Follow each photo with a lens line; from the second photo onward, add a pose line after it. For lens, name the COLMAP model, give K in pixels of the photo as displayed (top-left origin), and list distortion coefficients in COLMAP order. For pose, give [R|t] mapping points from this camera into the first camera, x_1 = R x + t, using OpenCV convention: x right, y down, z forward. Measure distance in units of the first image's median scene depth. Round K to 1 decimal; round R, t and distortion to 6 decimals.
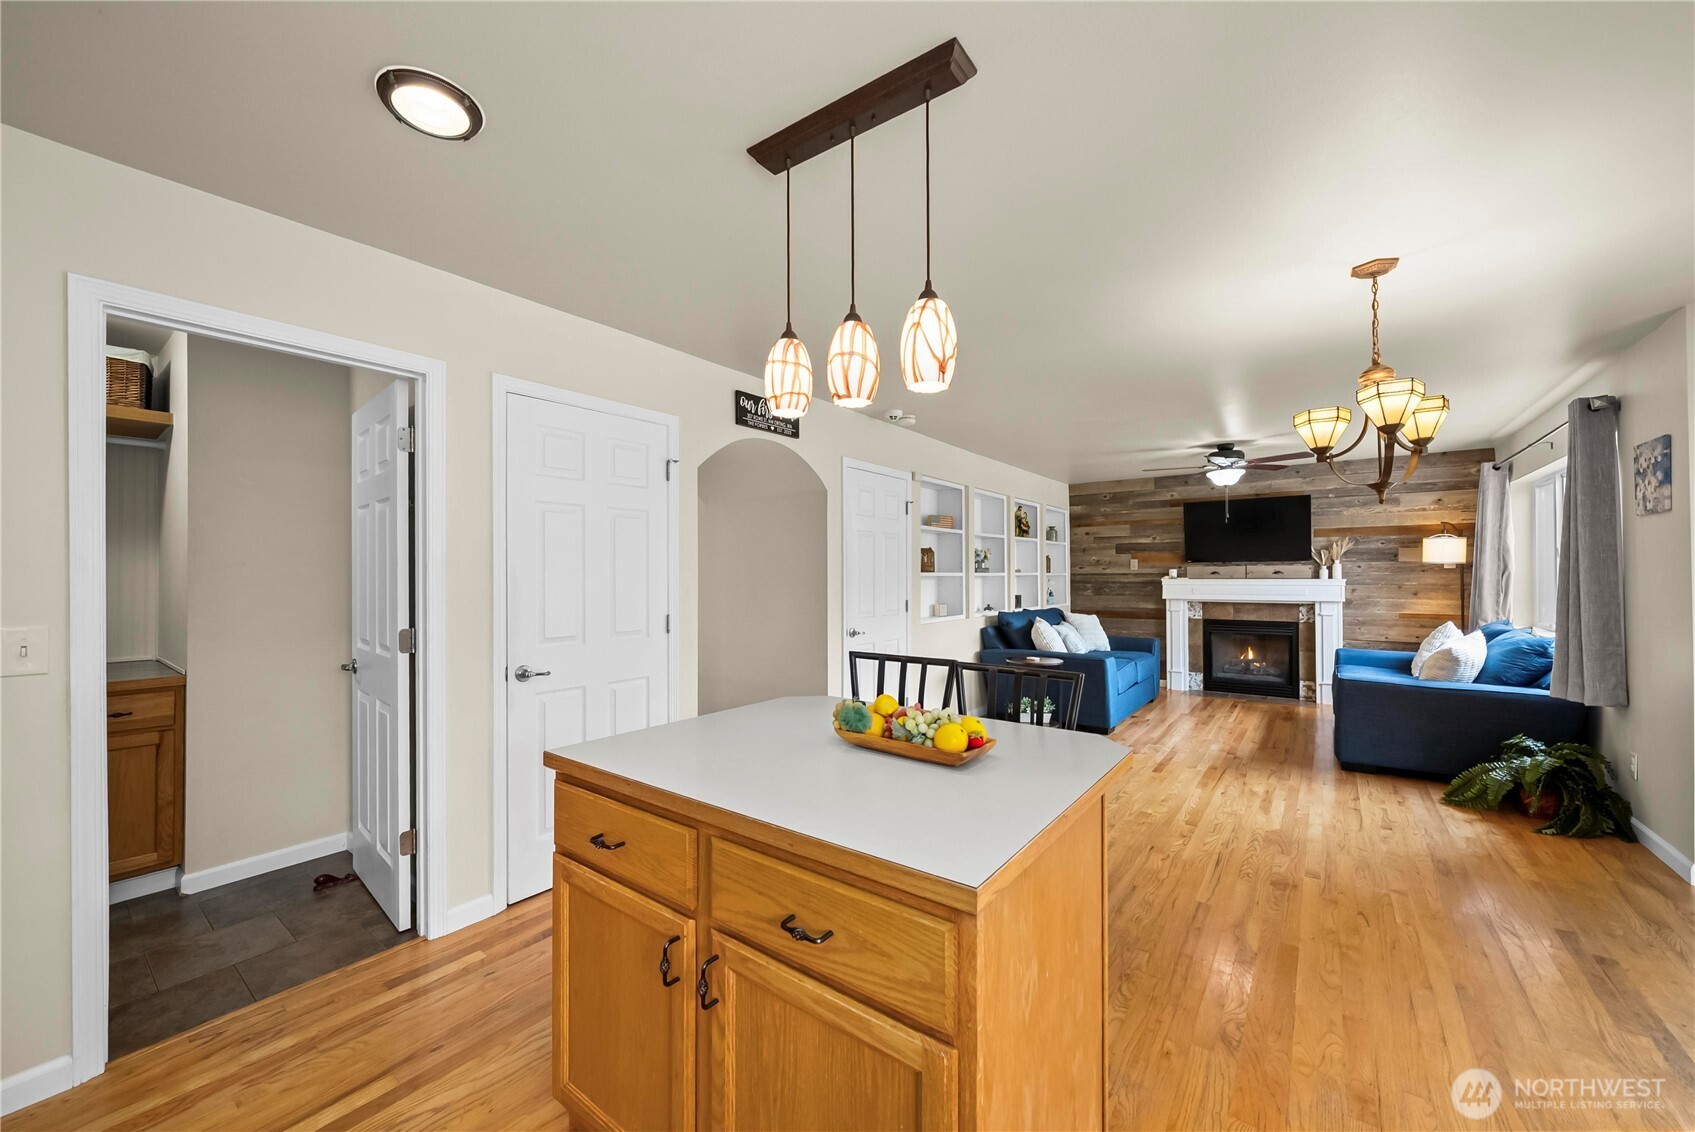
lens RADIAL K [[646.1, 0, 843.9], [0, 646.1, 571.9], [0, 0, 1]] dist [-0.001531, -0.000547]
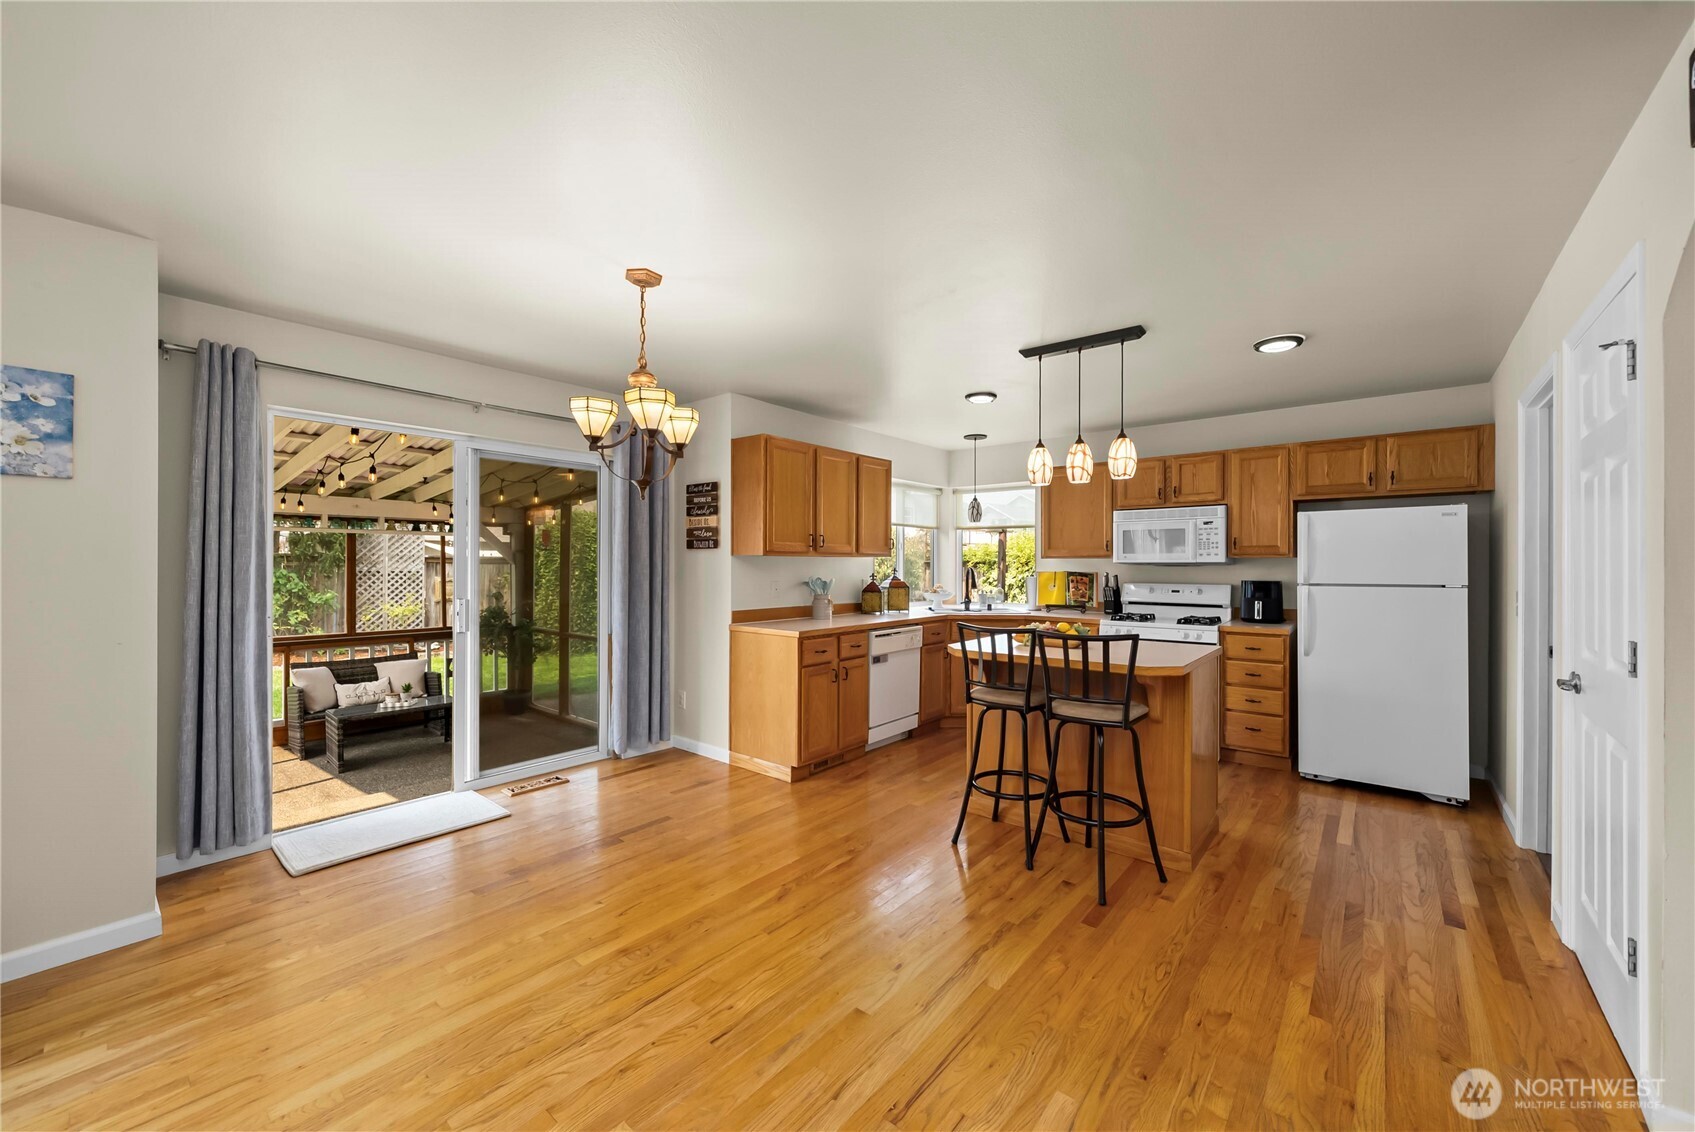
lens RADIAL K [[646.1, 0, 848.8], [0, 646.1, 562.9], [0, 0, 1]] dist [-0.001531, -0.000547]
pose [[-0.998981, 0.003018, 0.045029, 0.162435], [0.002644, 0.999962, -0.008362, 0.004433], [-0.045053, -0.008235, -0.998951, 0.768278]]
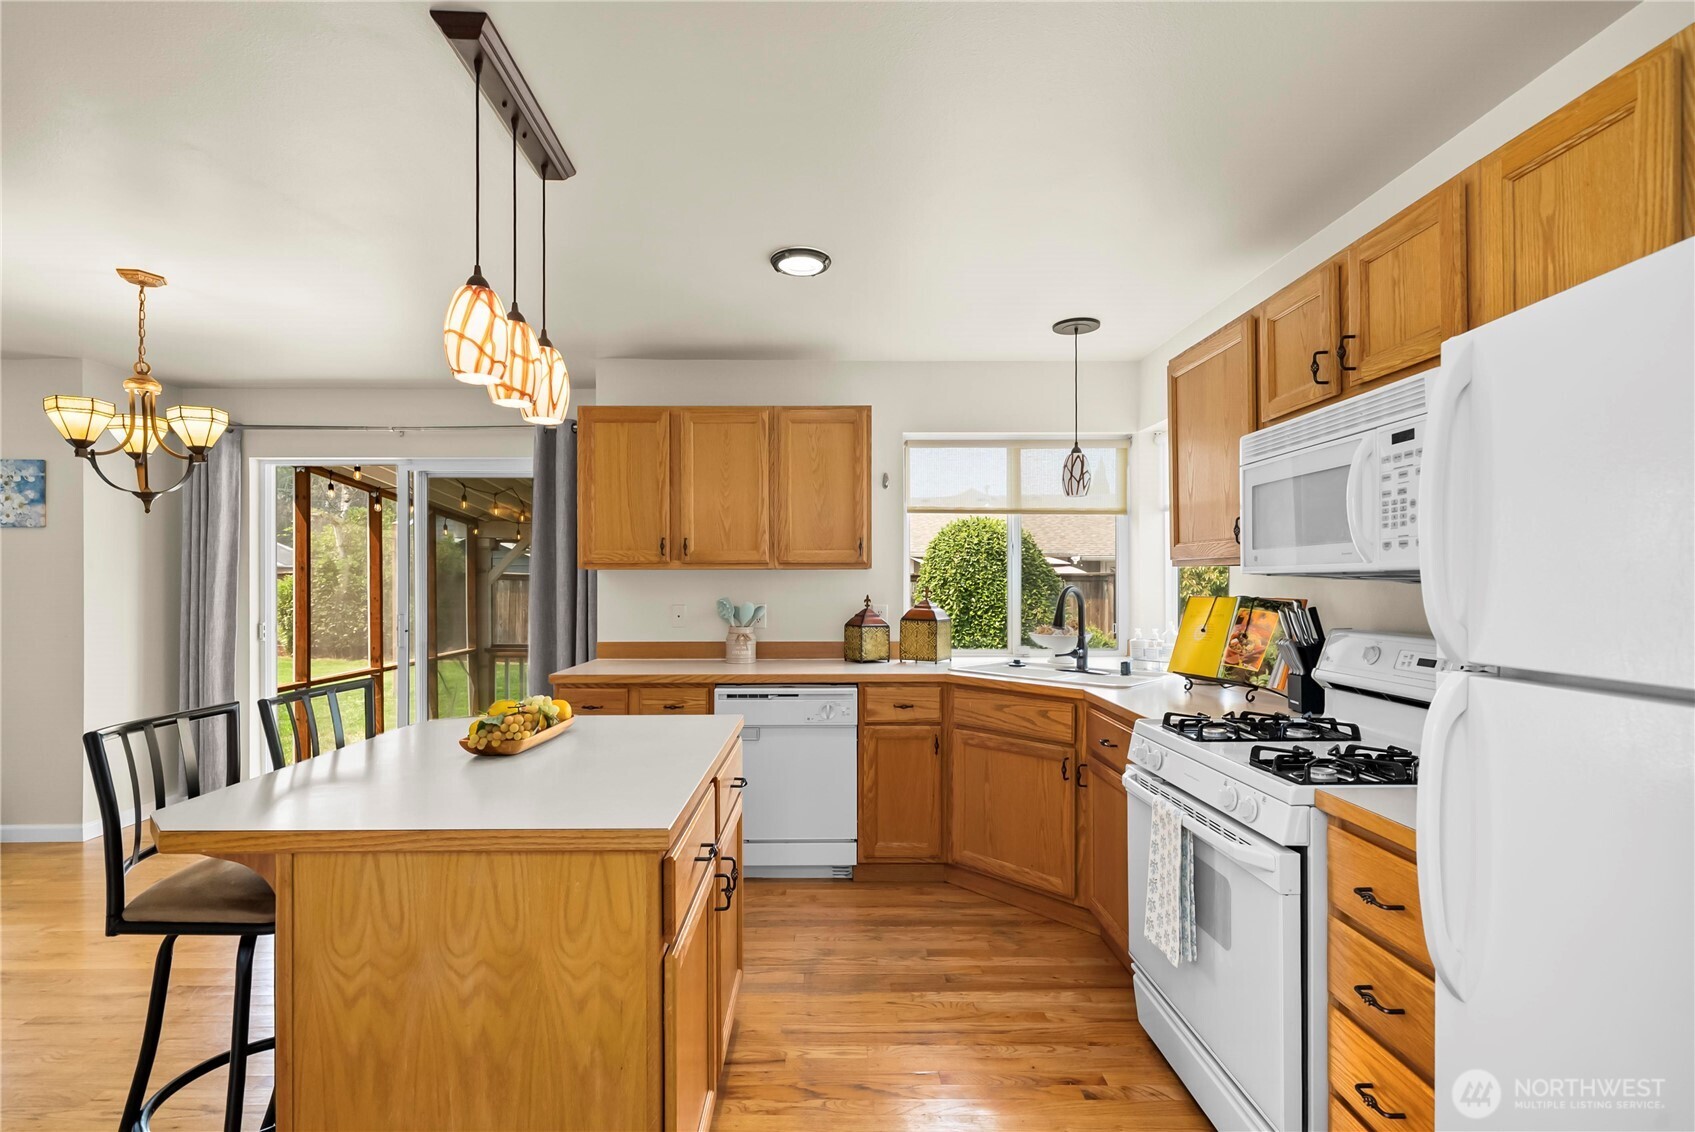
lens RADIAL K [[780.9, 0, 845.4], [0, 780.9, 583.0], [0, 0, 1]] dist [-0.000945, -0.000022]
pose [[-0.611499, 0.004099, 0.791235, -0.301263], [-0.000289, 0.999985, -0.005404, 0.004459], [-0.791245, -0.003533, -0.611489, 0.327512]]
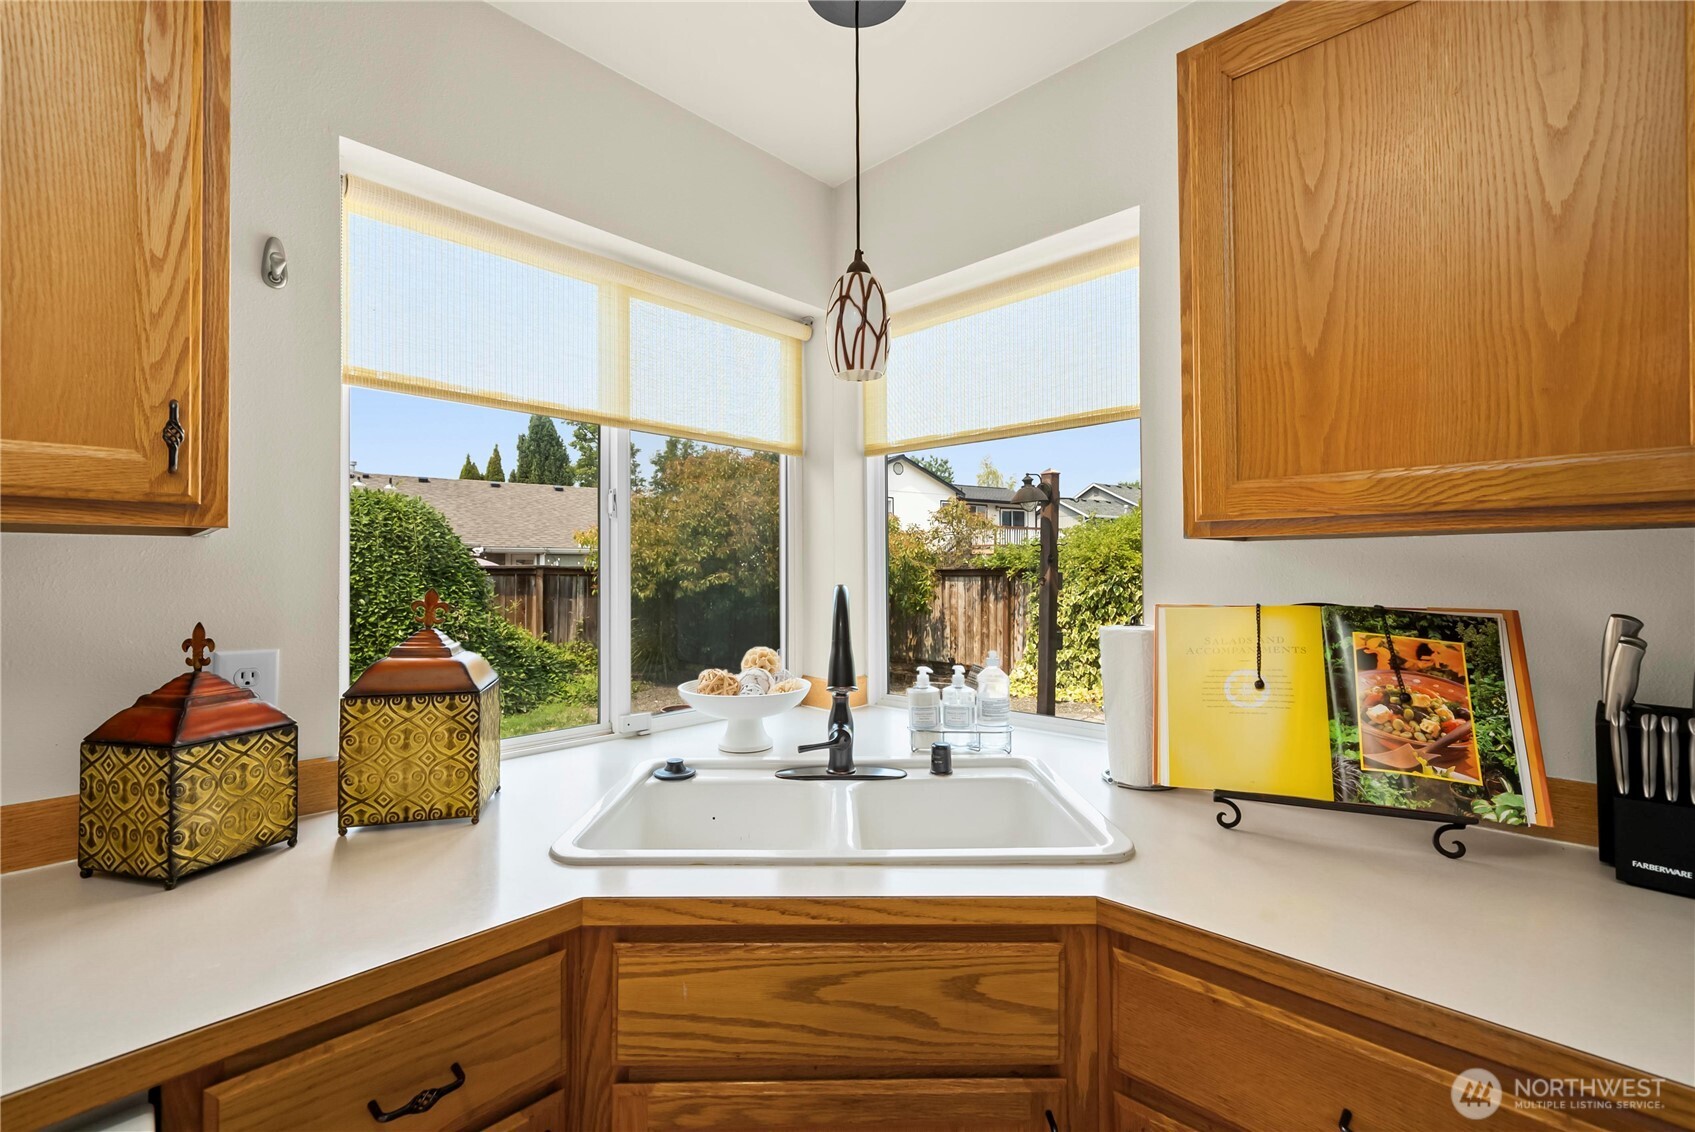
lens RADIAL K [[724.1, 0, 839.9], [0, 724.1, 567.3], [0, 0, 1]] dist [-0.001796, 0.000706]
pose [[-0.992293, 0.010070, 0.123505, 0.008219], [0.008248, 0.999850, -0.015258, 0.001704], [-0.123640, -0.014121, -0.992227, 0.083968]]
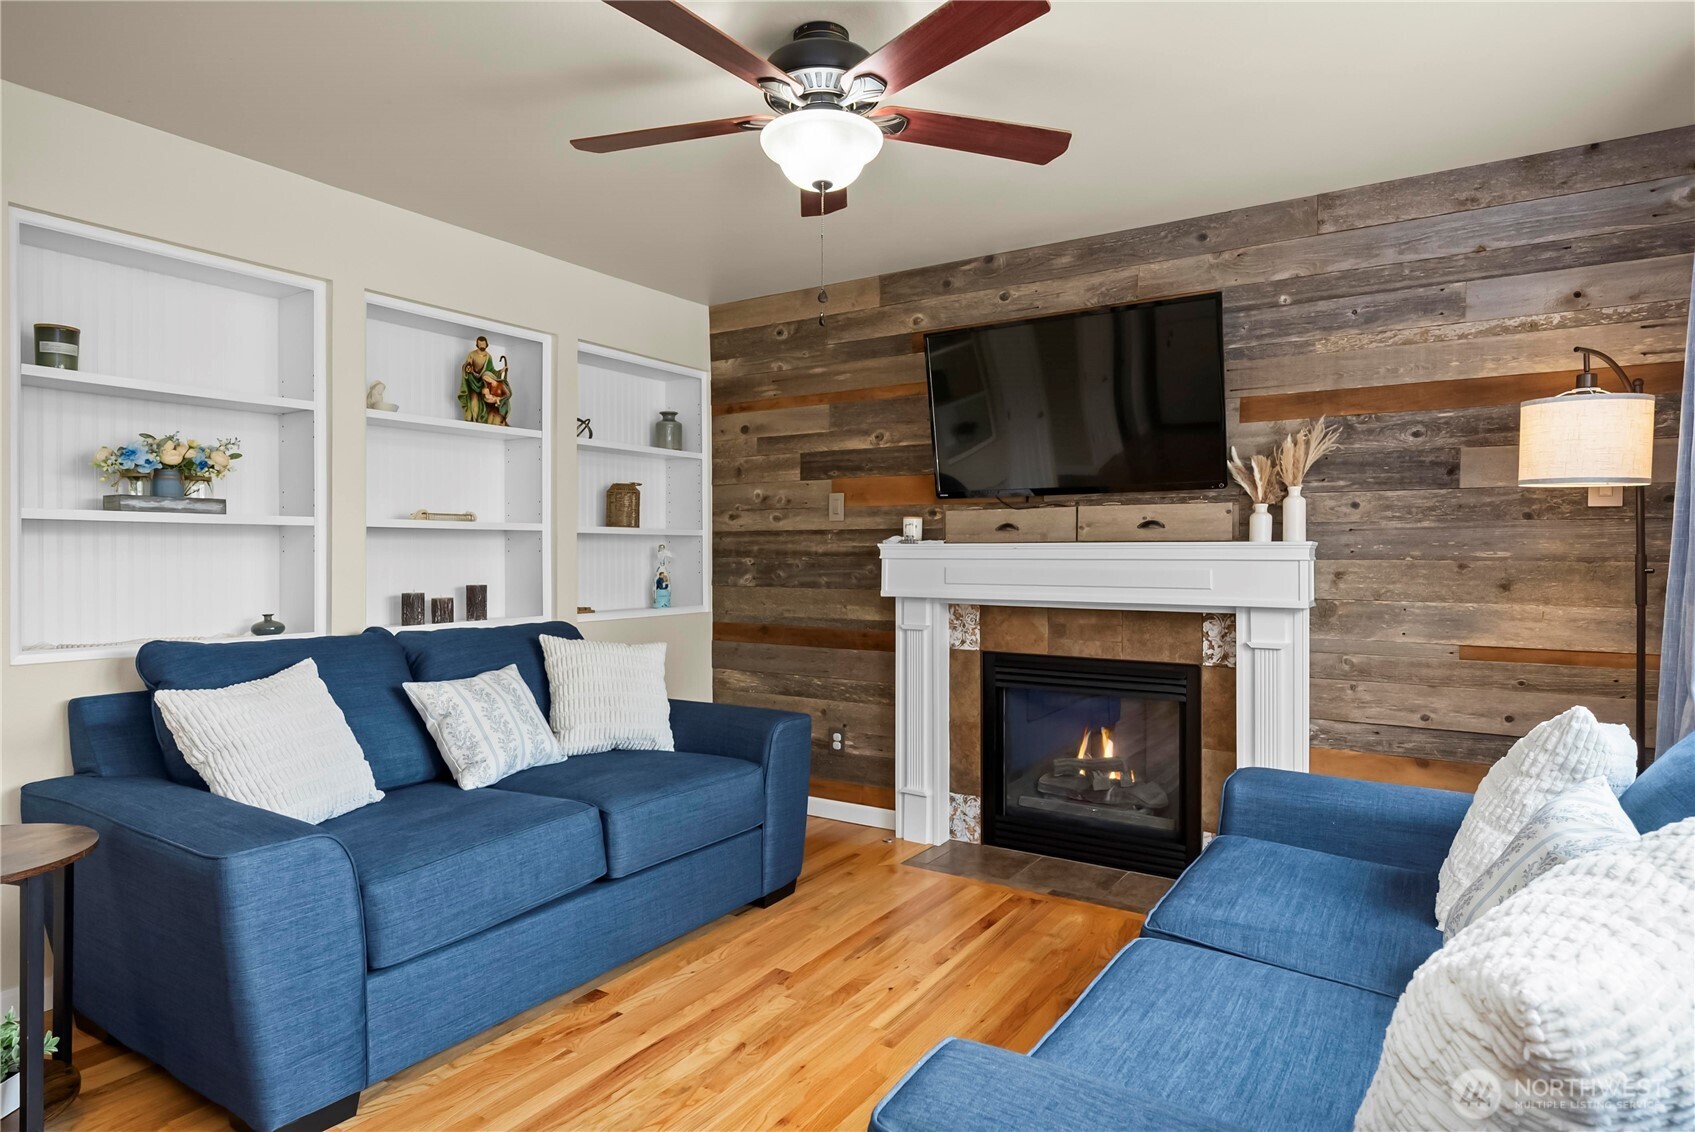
lens RADIAL K [[954.3, 0, 849.4], [0, 954.3, 557.6], [0, 0, 1]] dist [-0.000661, 0.001215]
pose [[0.997802, 0.005059, 0.066078, 0.500348], [-0.005668, 0.999943, 0.009022, 0.016220], [-0.066029, -0.009377, 0.997774, 0.516816]]
